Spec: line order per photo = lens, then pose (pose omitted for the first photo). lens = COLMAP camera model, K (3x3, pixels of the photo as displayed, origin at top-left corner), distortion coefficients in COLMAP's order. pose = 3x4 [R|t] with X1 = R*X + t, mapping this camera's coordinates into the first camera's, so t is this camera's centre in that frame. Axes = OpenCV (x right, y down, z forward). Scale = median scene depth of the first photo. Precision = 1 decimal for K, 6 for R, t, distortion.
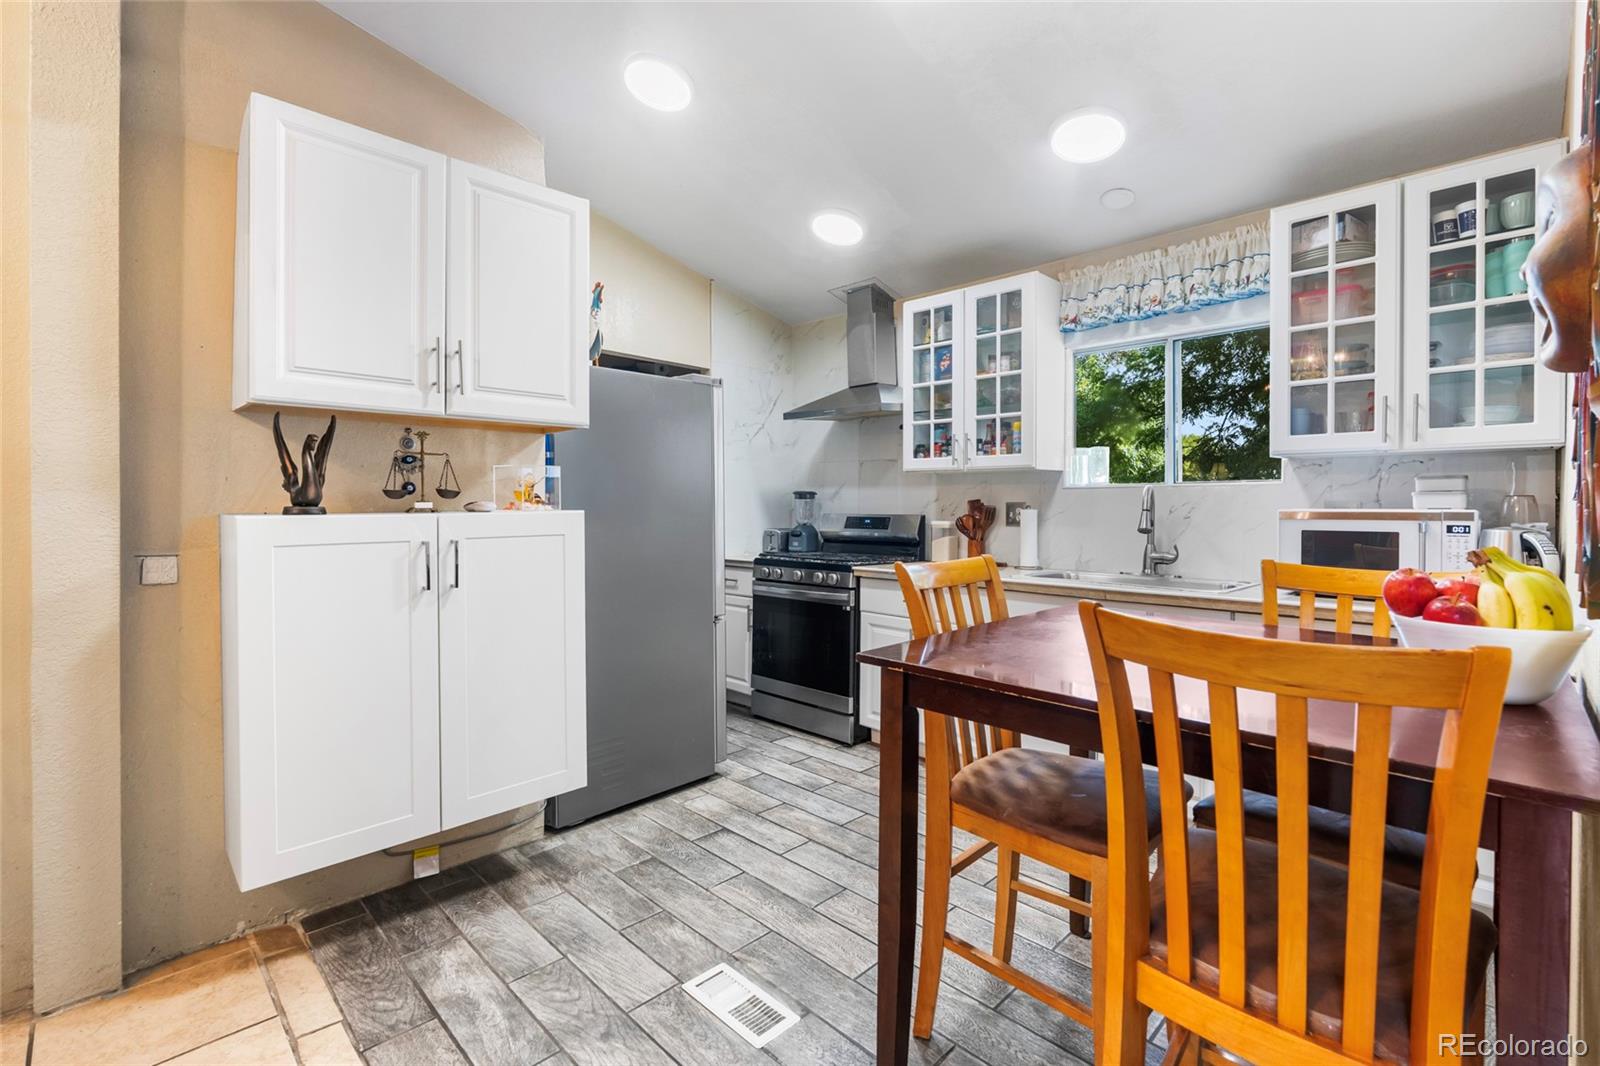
lens RADIAL K [[710.7, 0, 802.1], [0, 710.7, 506.6], [0, 0, 1]] dist [0.000077, -0.000017]
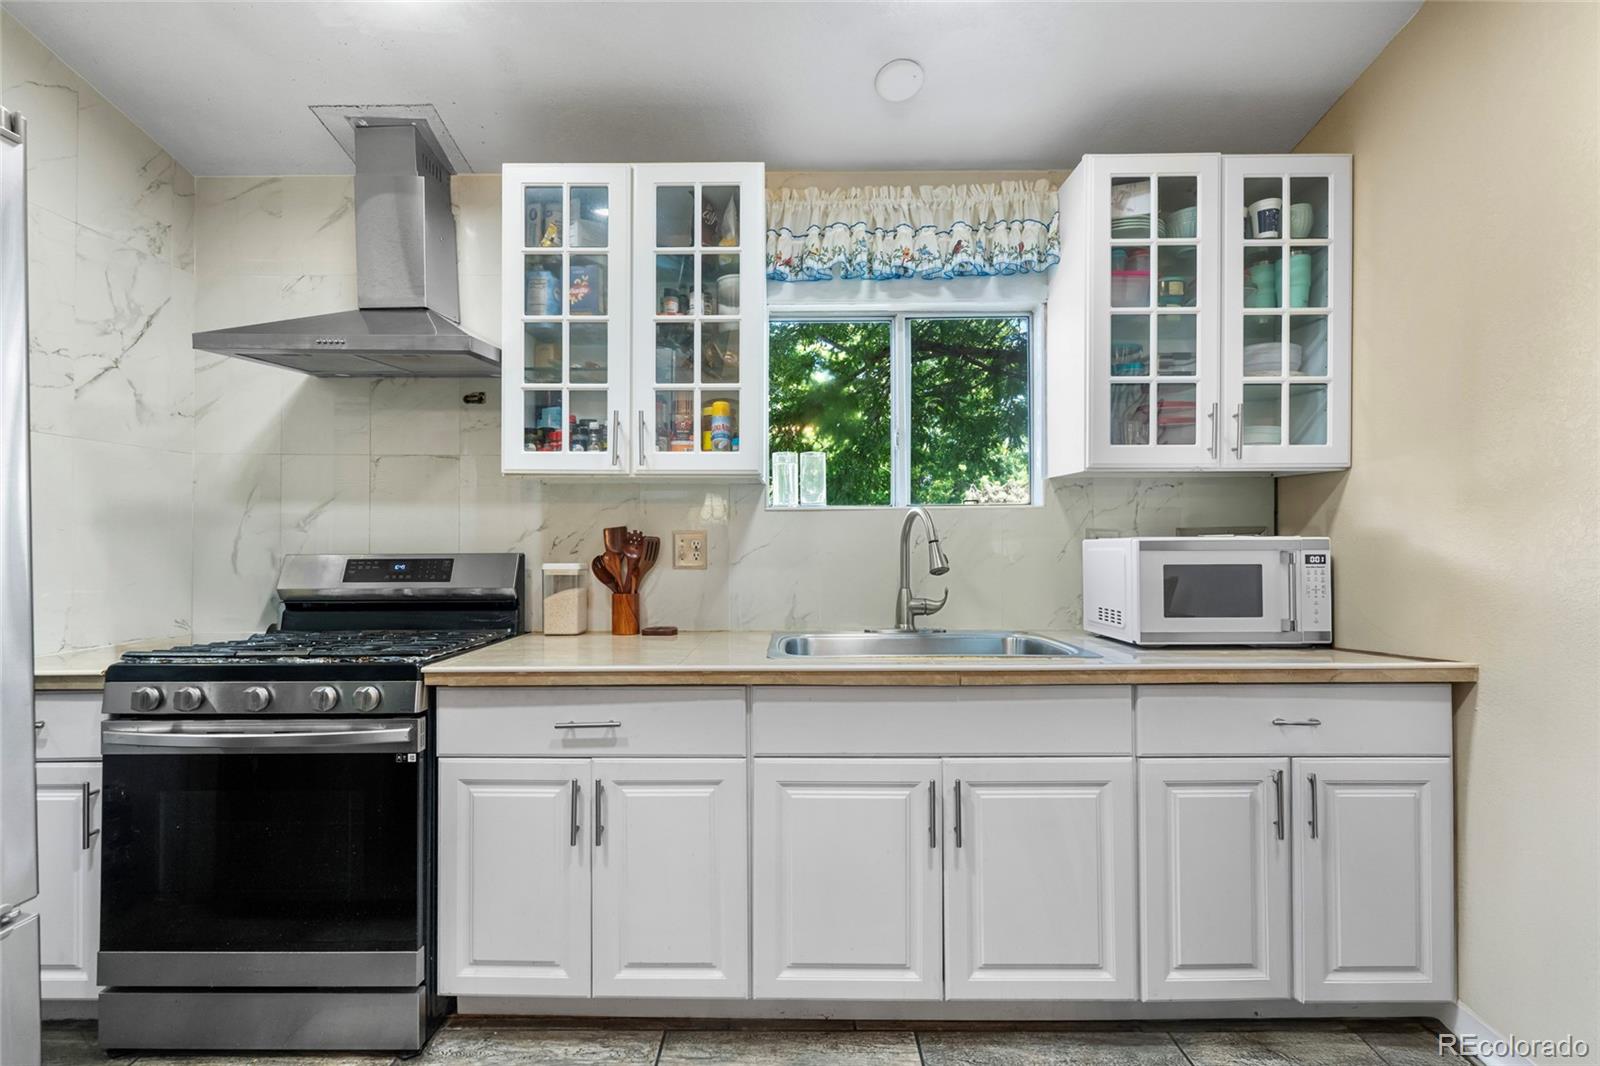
lens RADIAL K [[709.3, 0, 800.0], [0, 709.3, 533.0], [0, 0, 1]] dist [0.009605, -0.011966]
pose [[0.710557, 0.002248, 0.703636, -0.081416], [0.006855, 0.999925, -0.010117, 0.002508], [-0.703606, 0.012012, 0.710489, 0.488120]]
